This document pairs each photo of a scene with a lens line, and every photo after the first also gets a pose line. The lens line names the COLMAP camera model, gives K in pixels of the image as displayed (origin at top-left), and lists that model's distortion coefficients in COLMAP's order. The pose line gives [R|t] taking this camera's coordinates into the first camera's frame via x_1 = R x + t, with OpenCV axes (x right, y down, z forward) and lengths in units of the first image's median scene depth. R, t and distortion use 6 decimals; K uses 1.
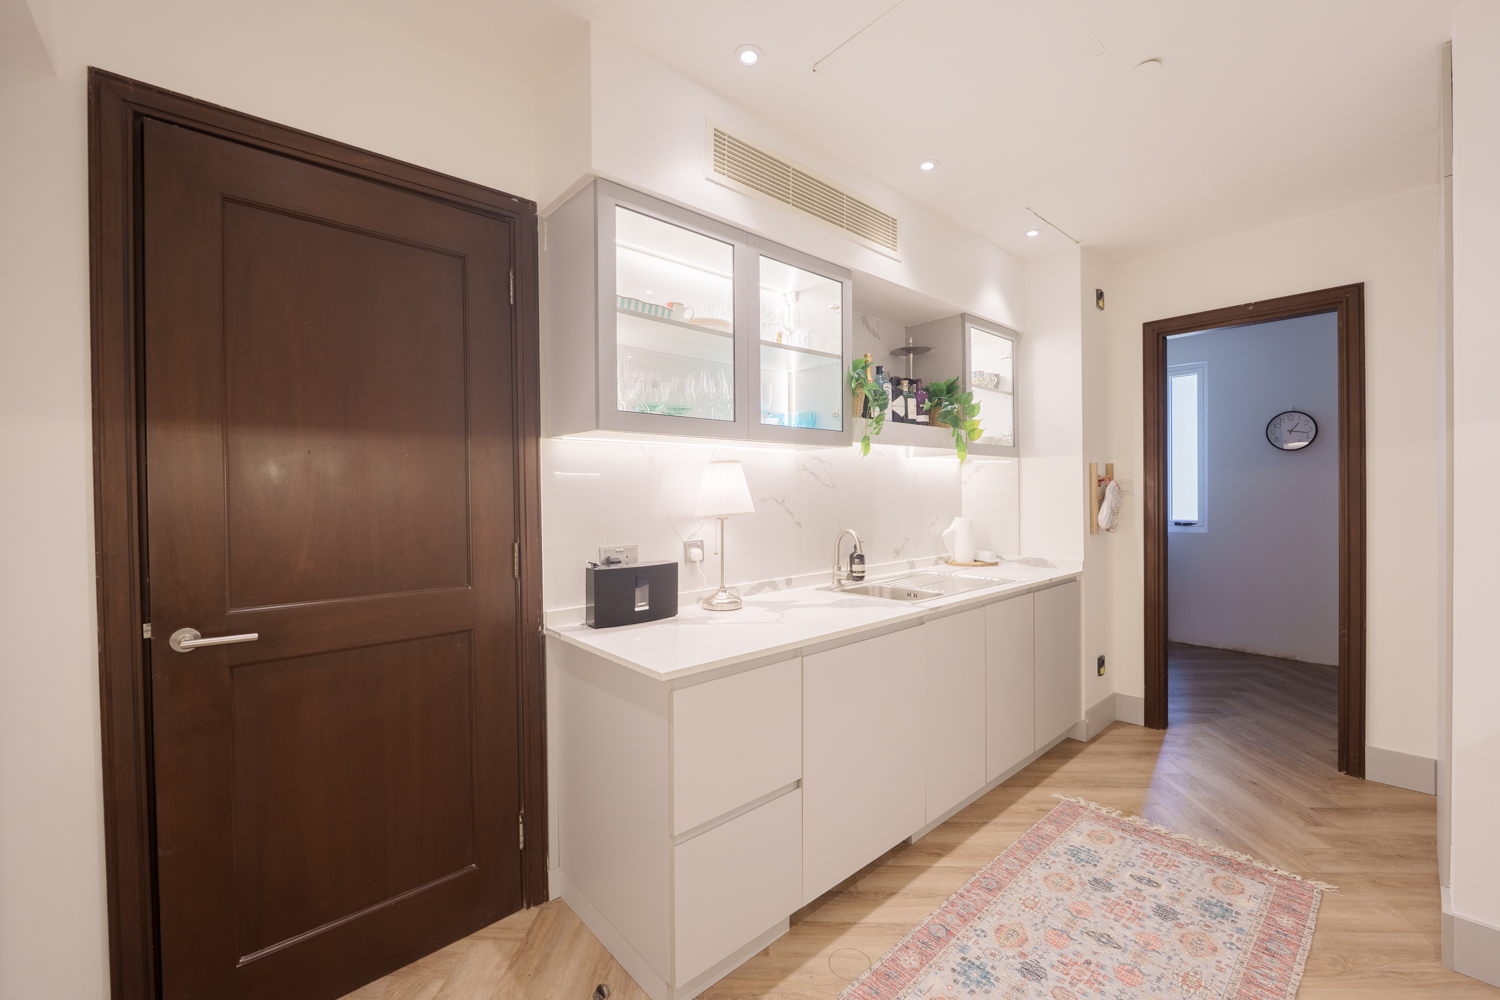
lens RADIAL K [[607.0, 0, 755.7], [0, 607.0, 497.9], [0, 0, 1]] dist [-0.012168, -0.000377]
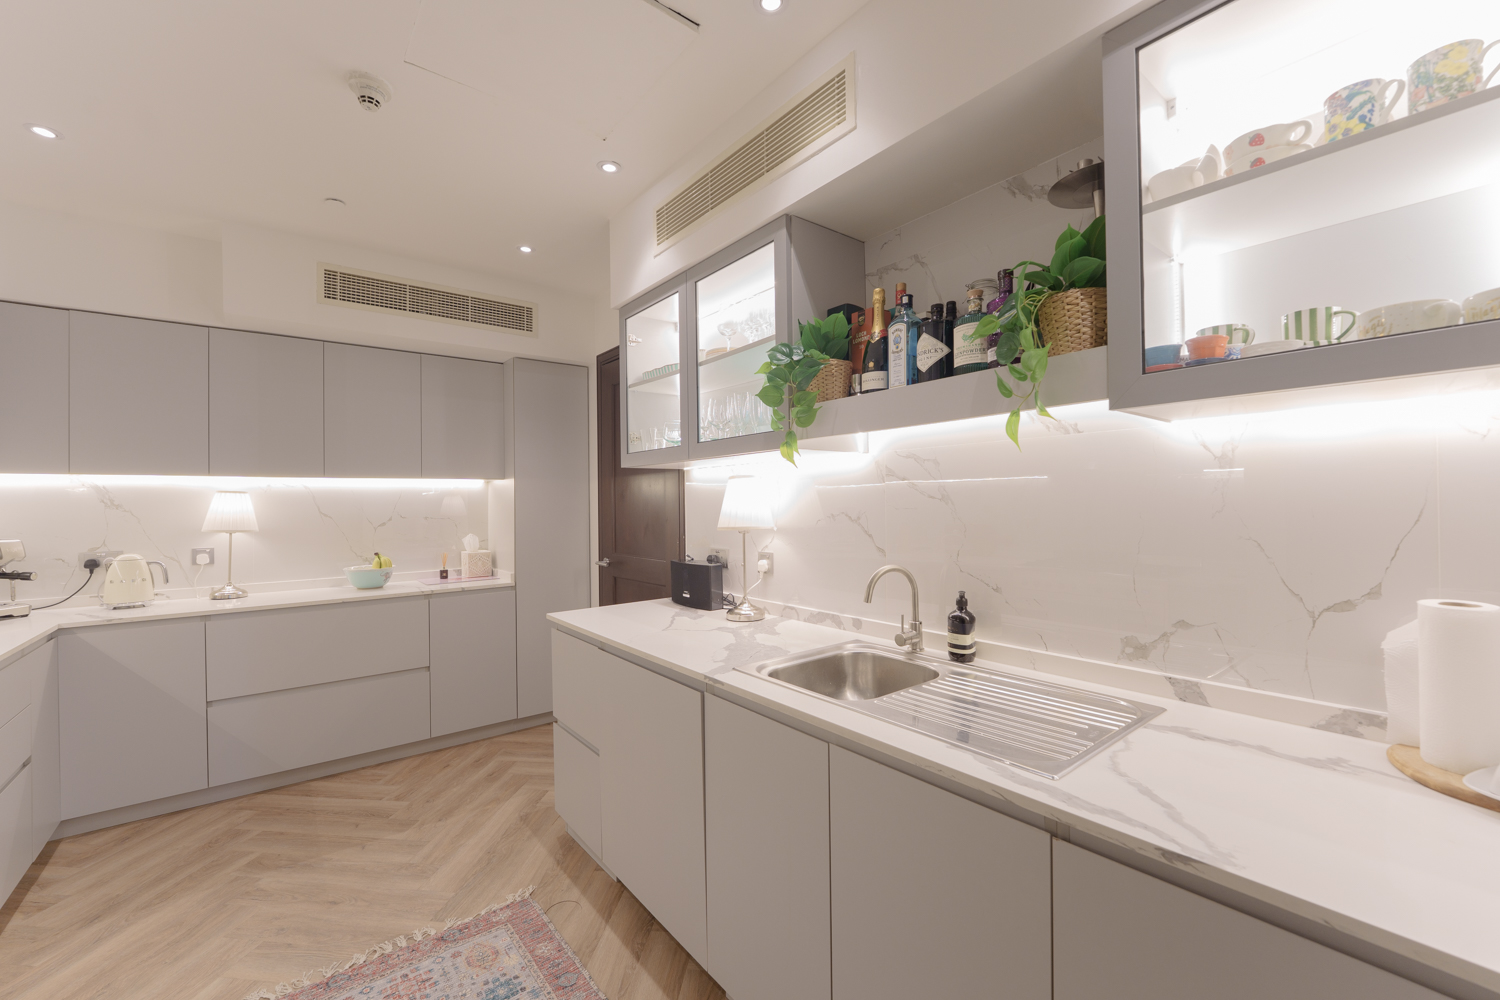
lens RADIAL K [[607.0, 0, 755.9], [0, 607.0, 500.1], [0, 0, 1]] dist [-0.012168, -0.000377]
pose [[-0.057436, 0.002307, -0.998347, 0.931894], [-0.000761, 0.999997, 0.002354, -0.022040], [0.998349, 0.000895, -0.057434, 1.030004]]
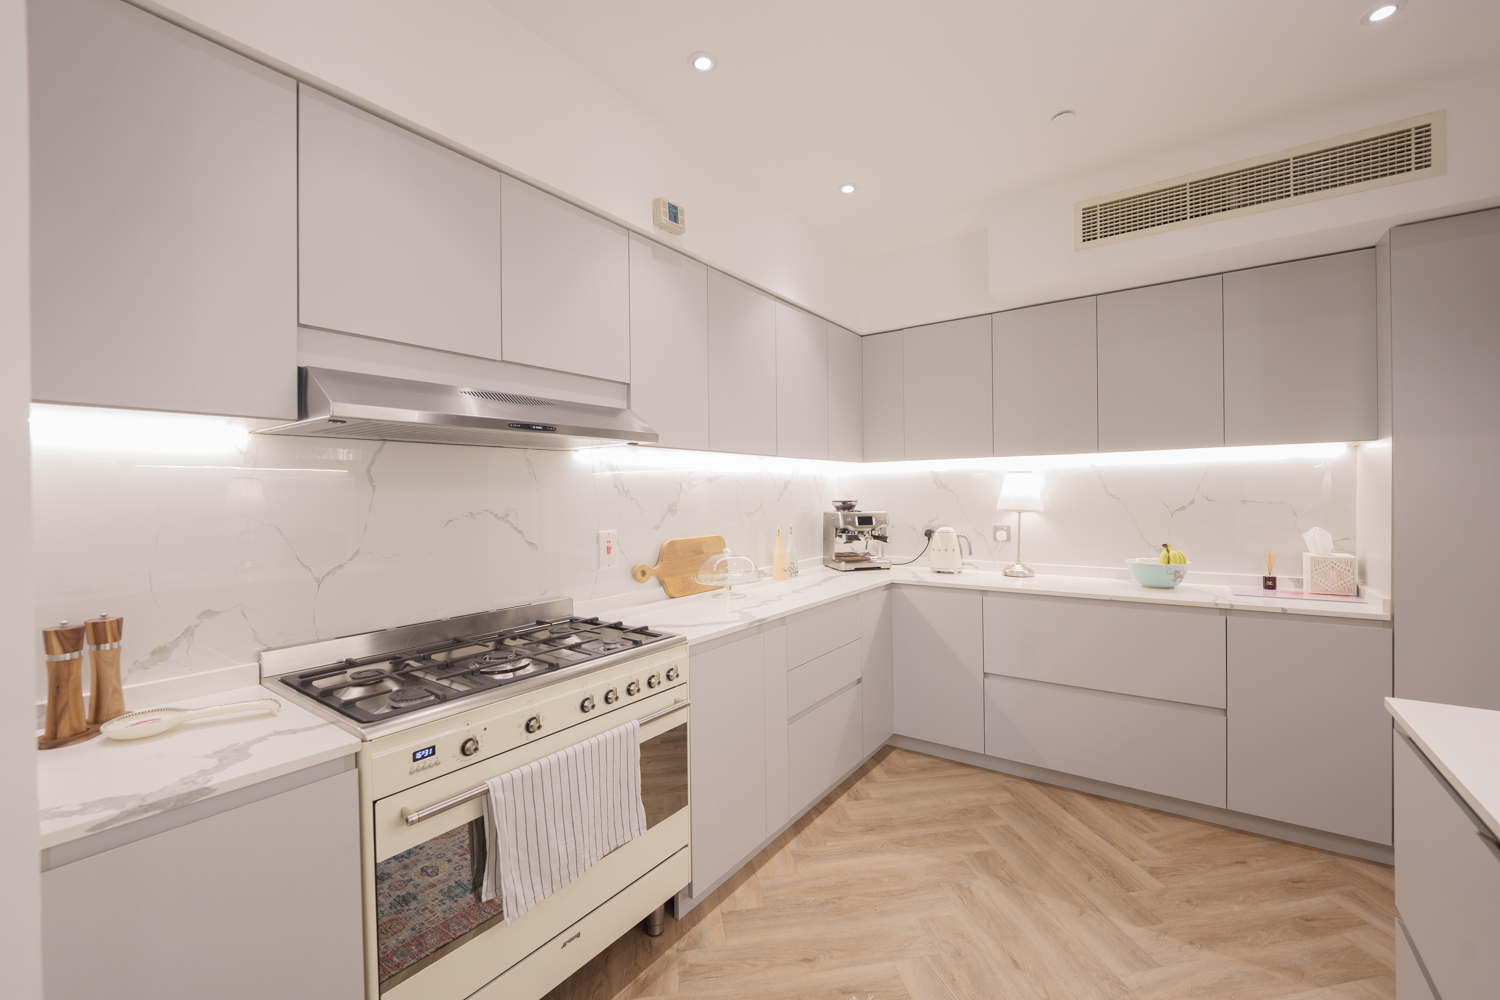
lens RADIAL K [[607.0, 0, 749.2], [0, 607.0, 498.1], [0, 0, 1]] dist [-0.012168, -0.000377]
pose [[-0.979468, 0.020532, -0.200549, 0.747415], [0.016181, 0.999597, 0.023315, -0.020517], [0.200947, 0.019591, -0.979406, 1.017403]]
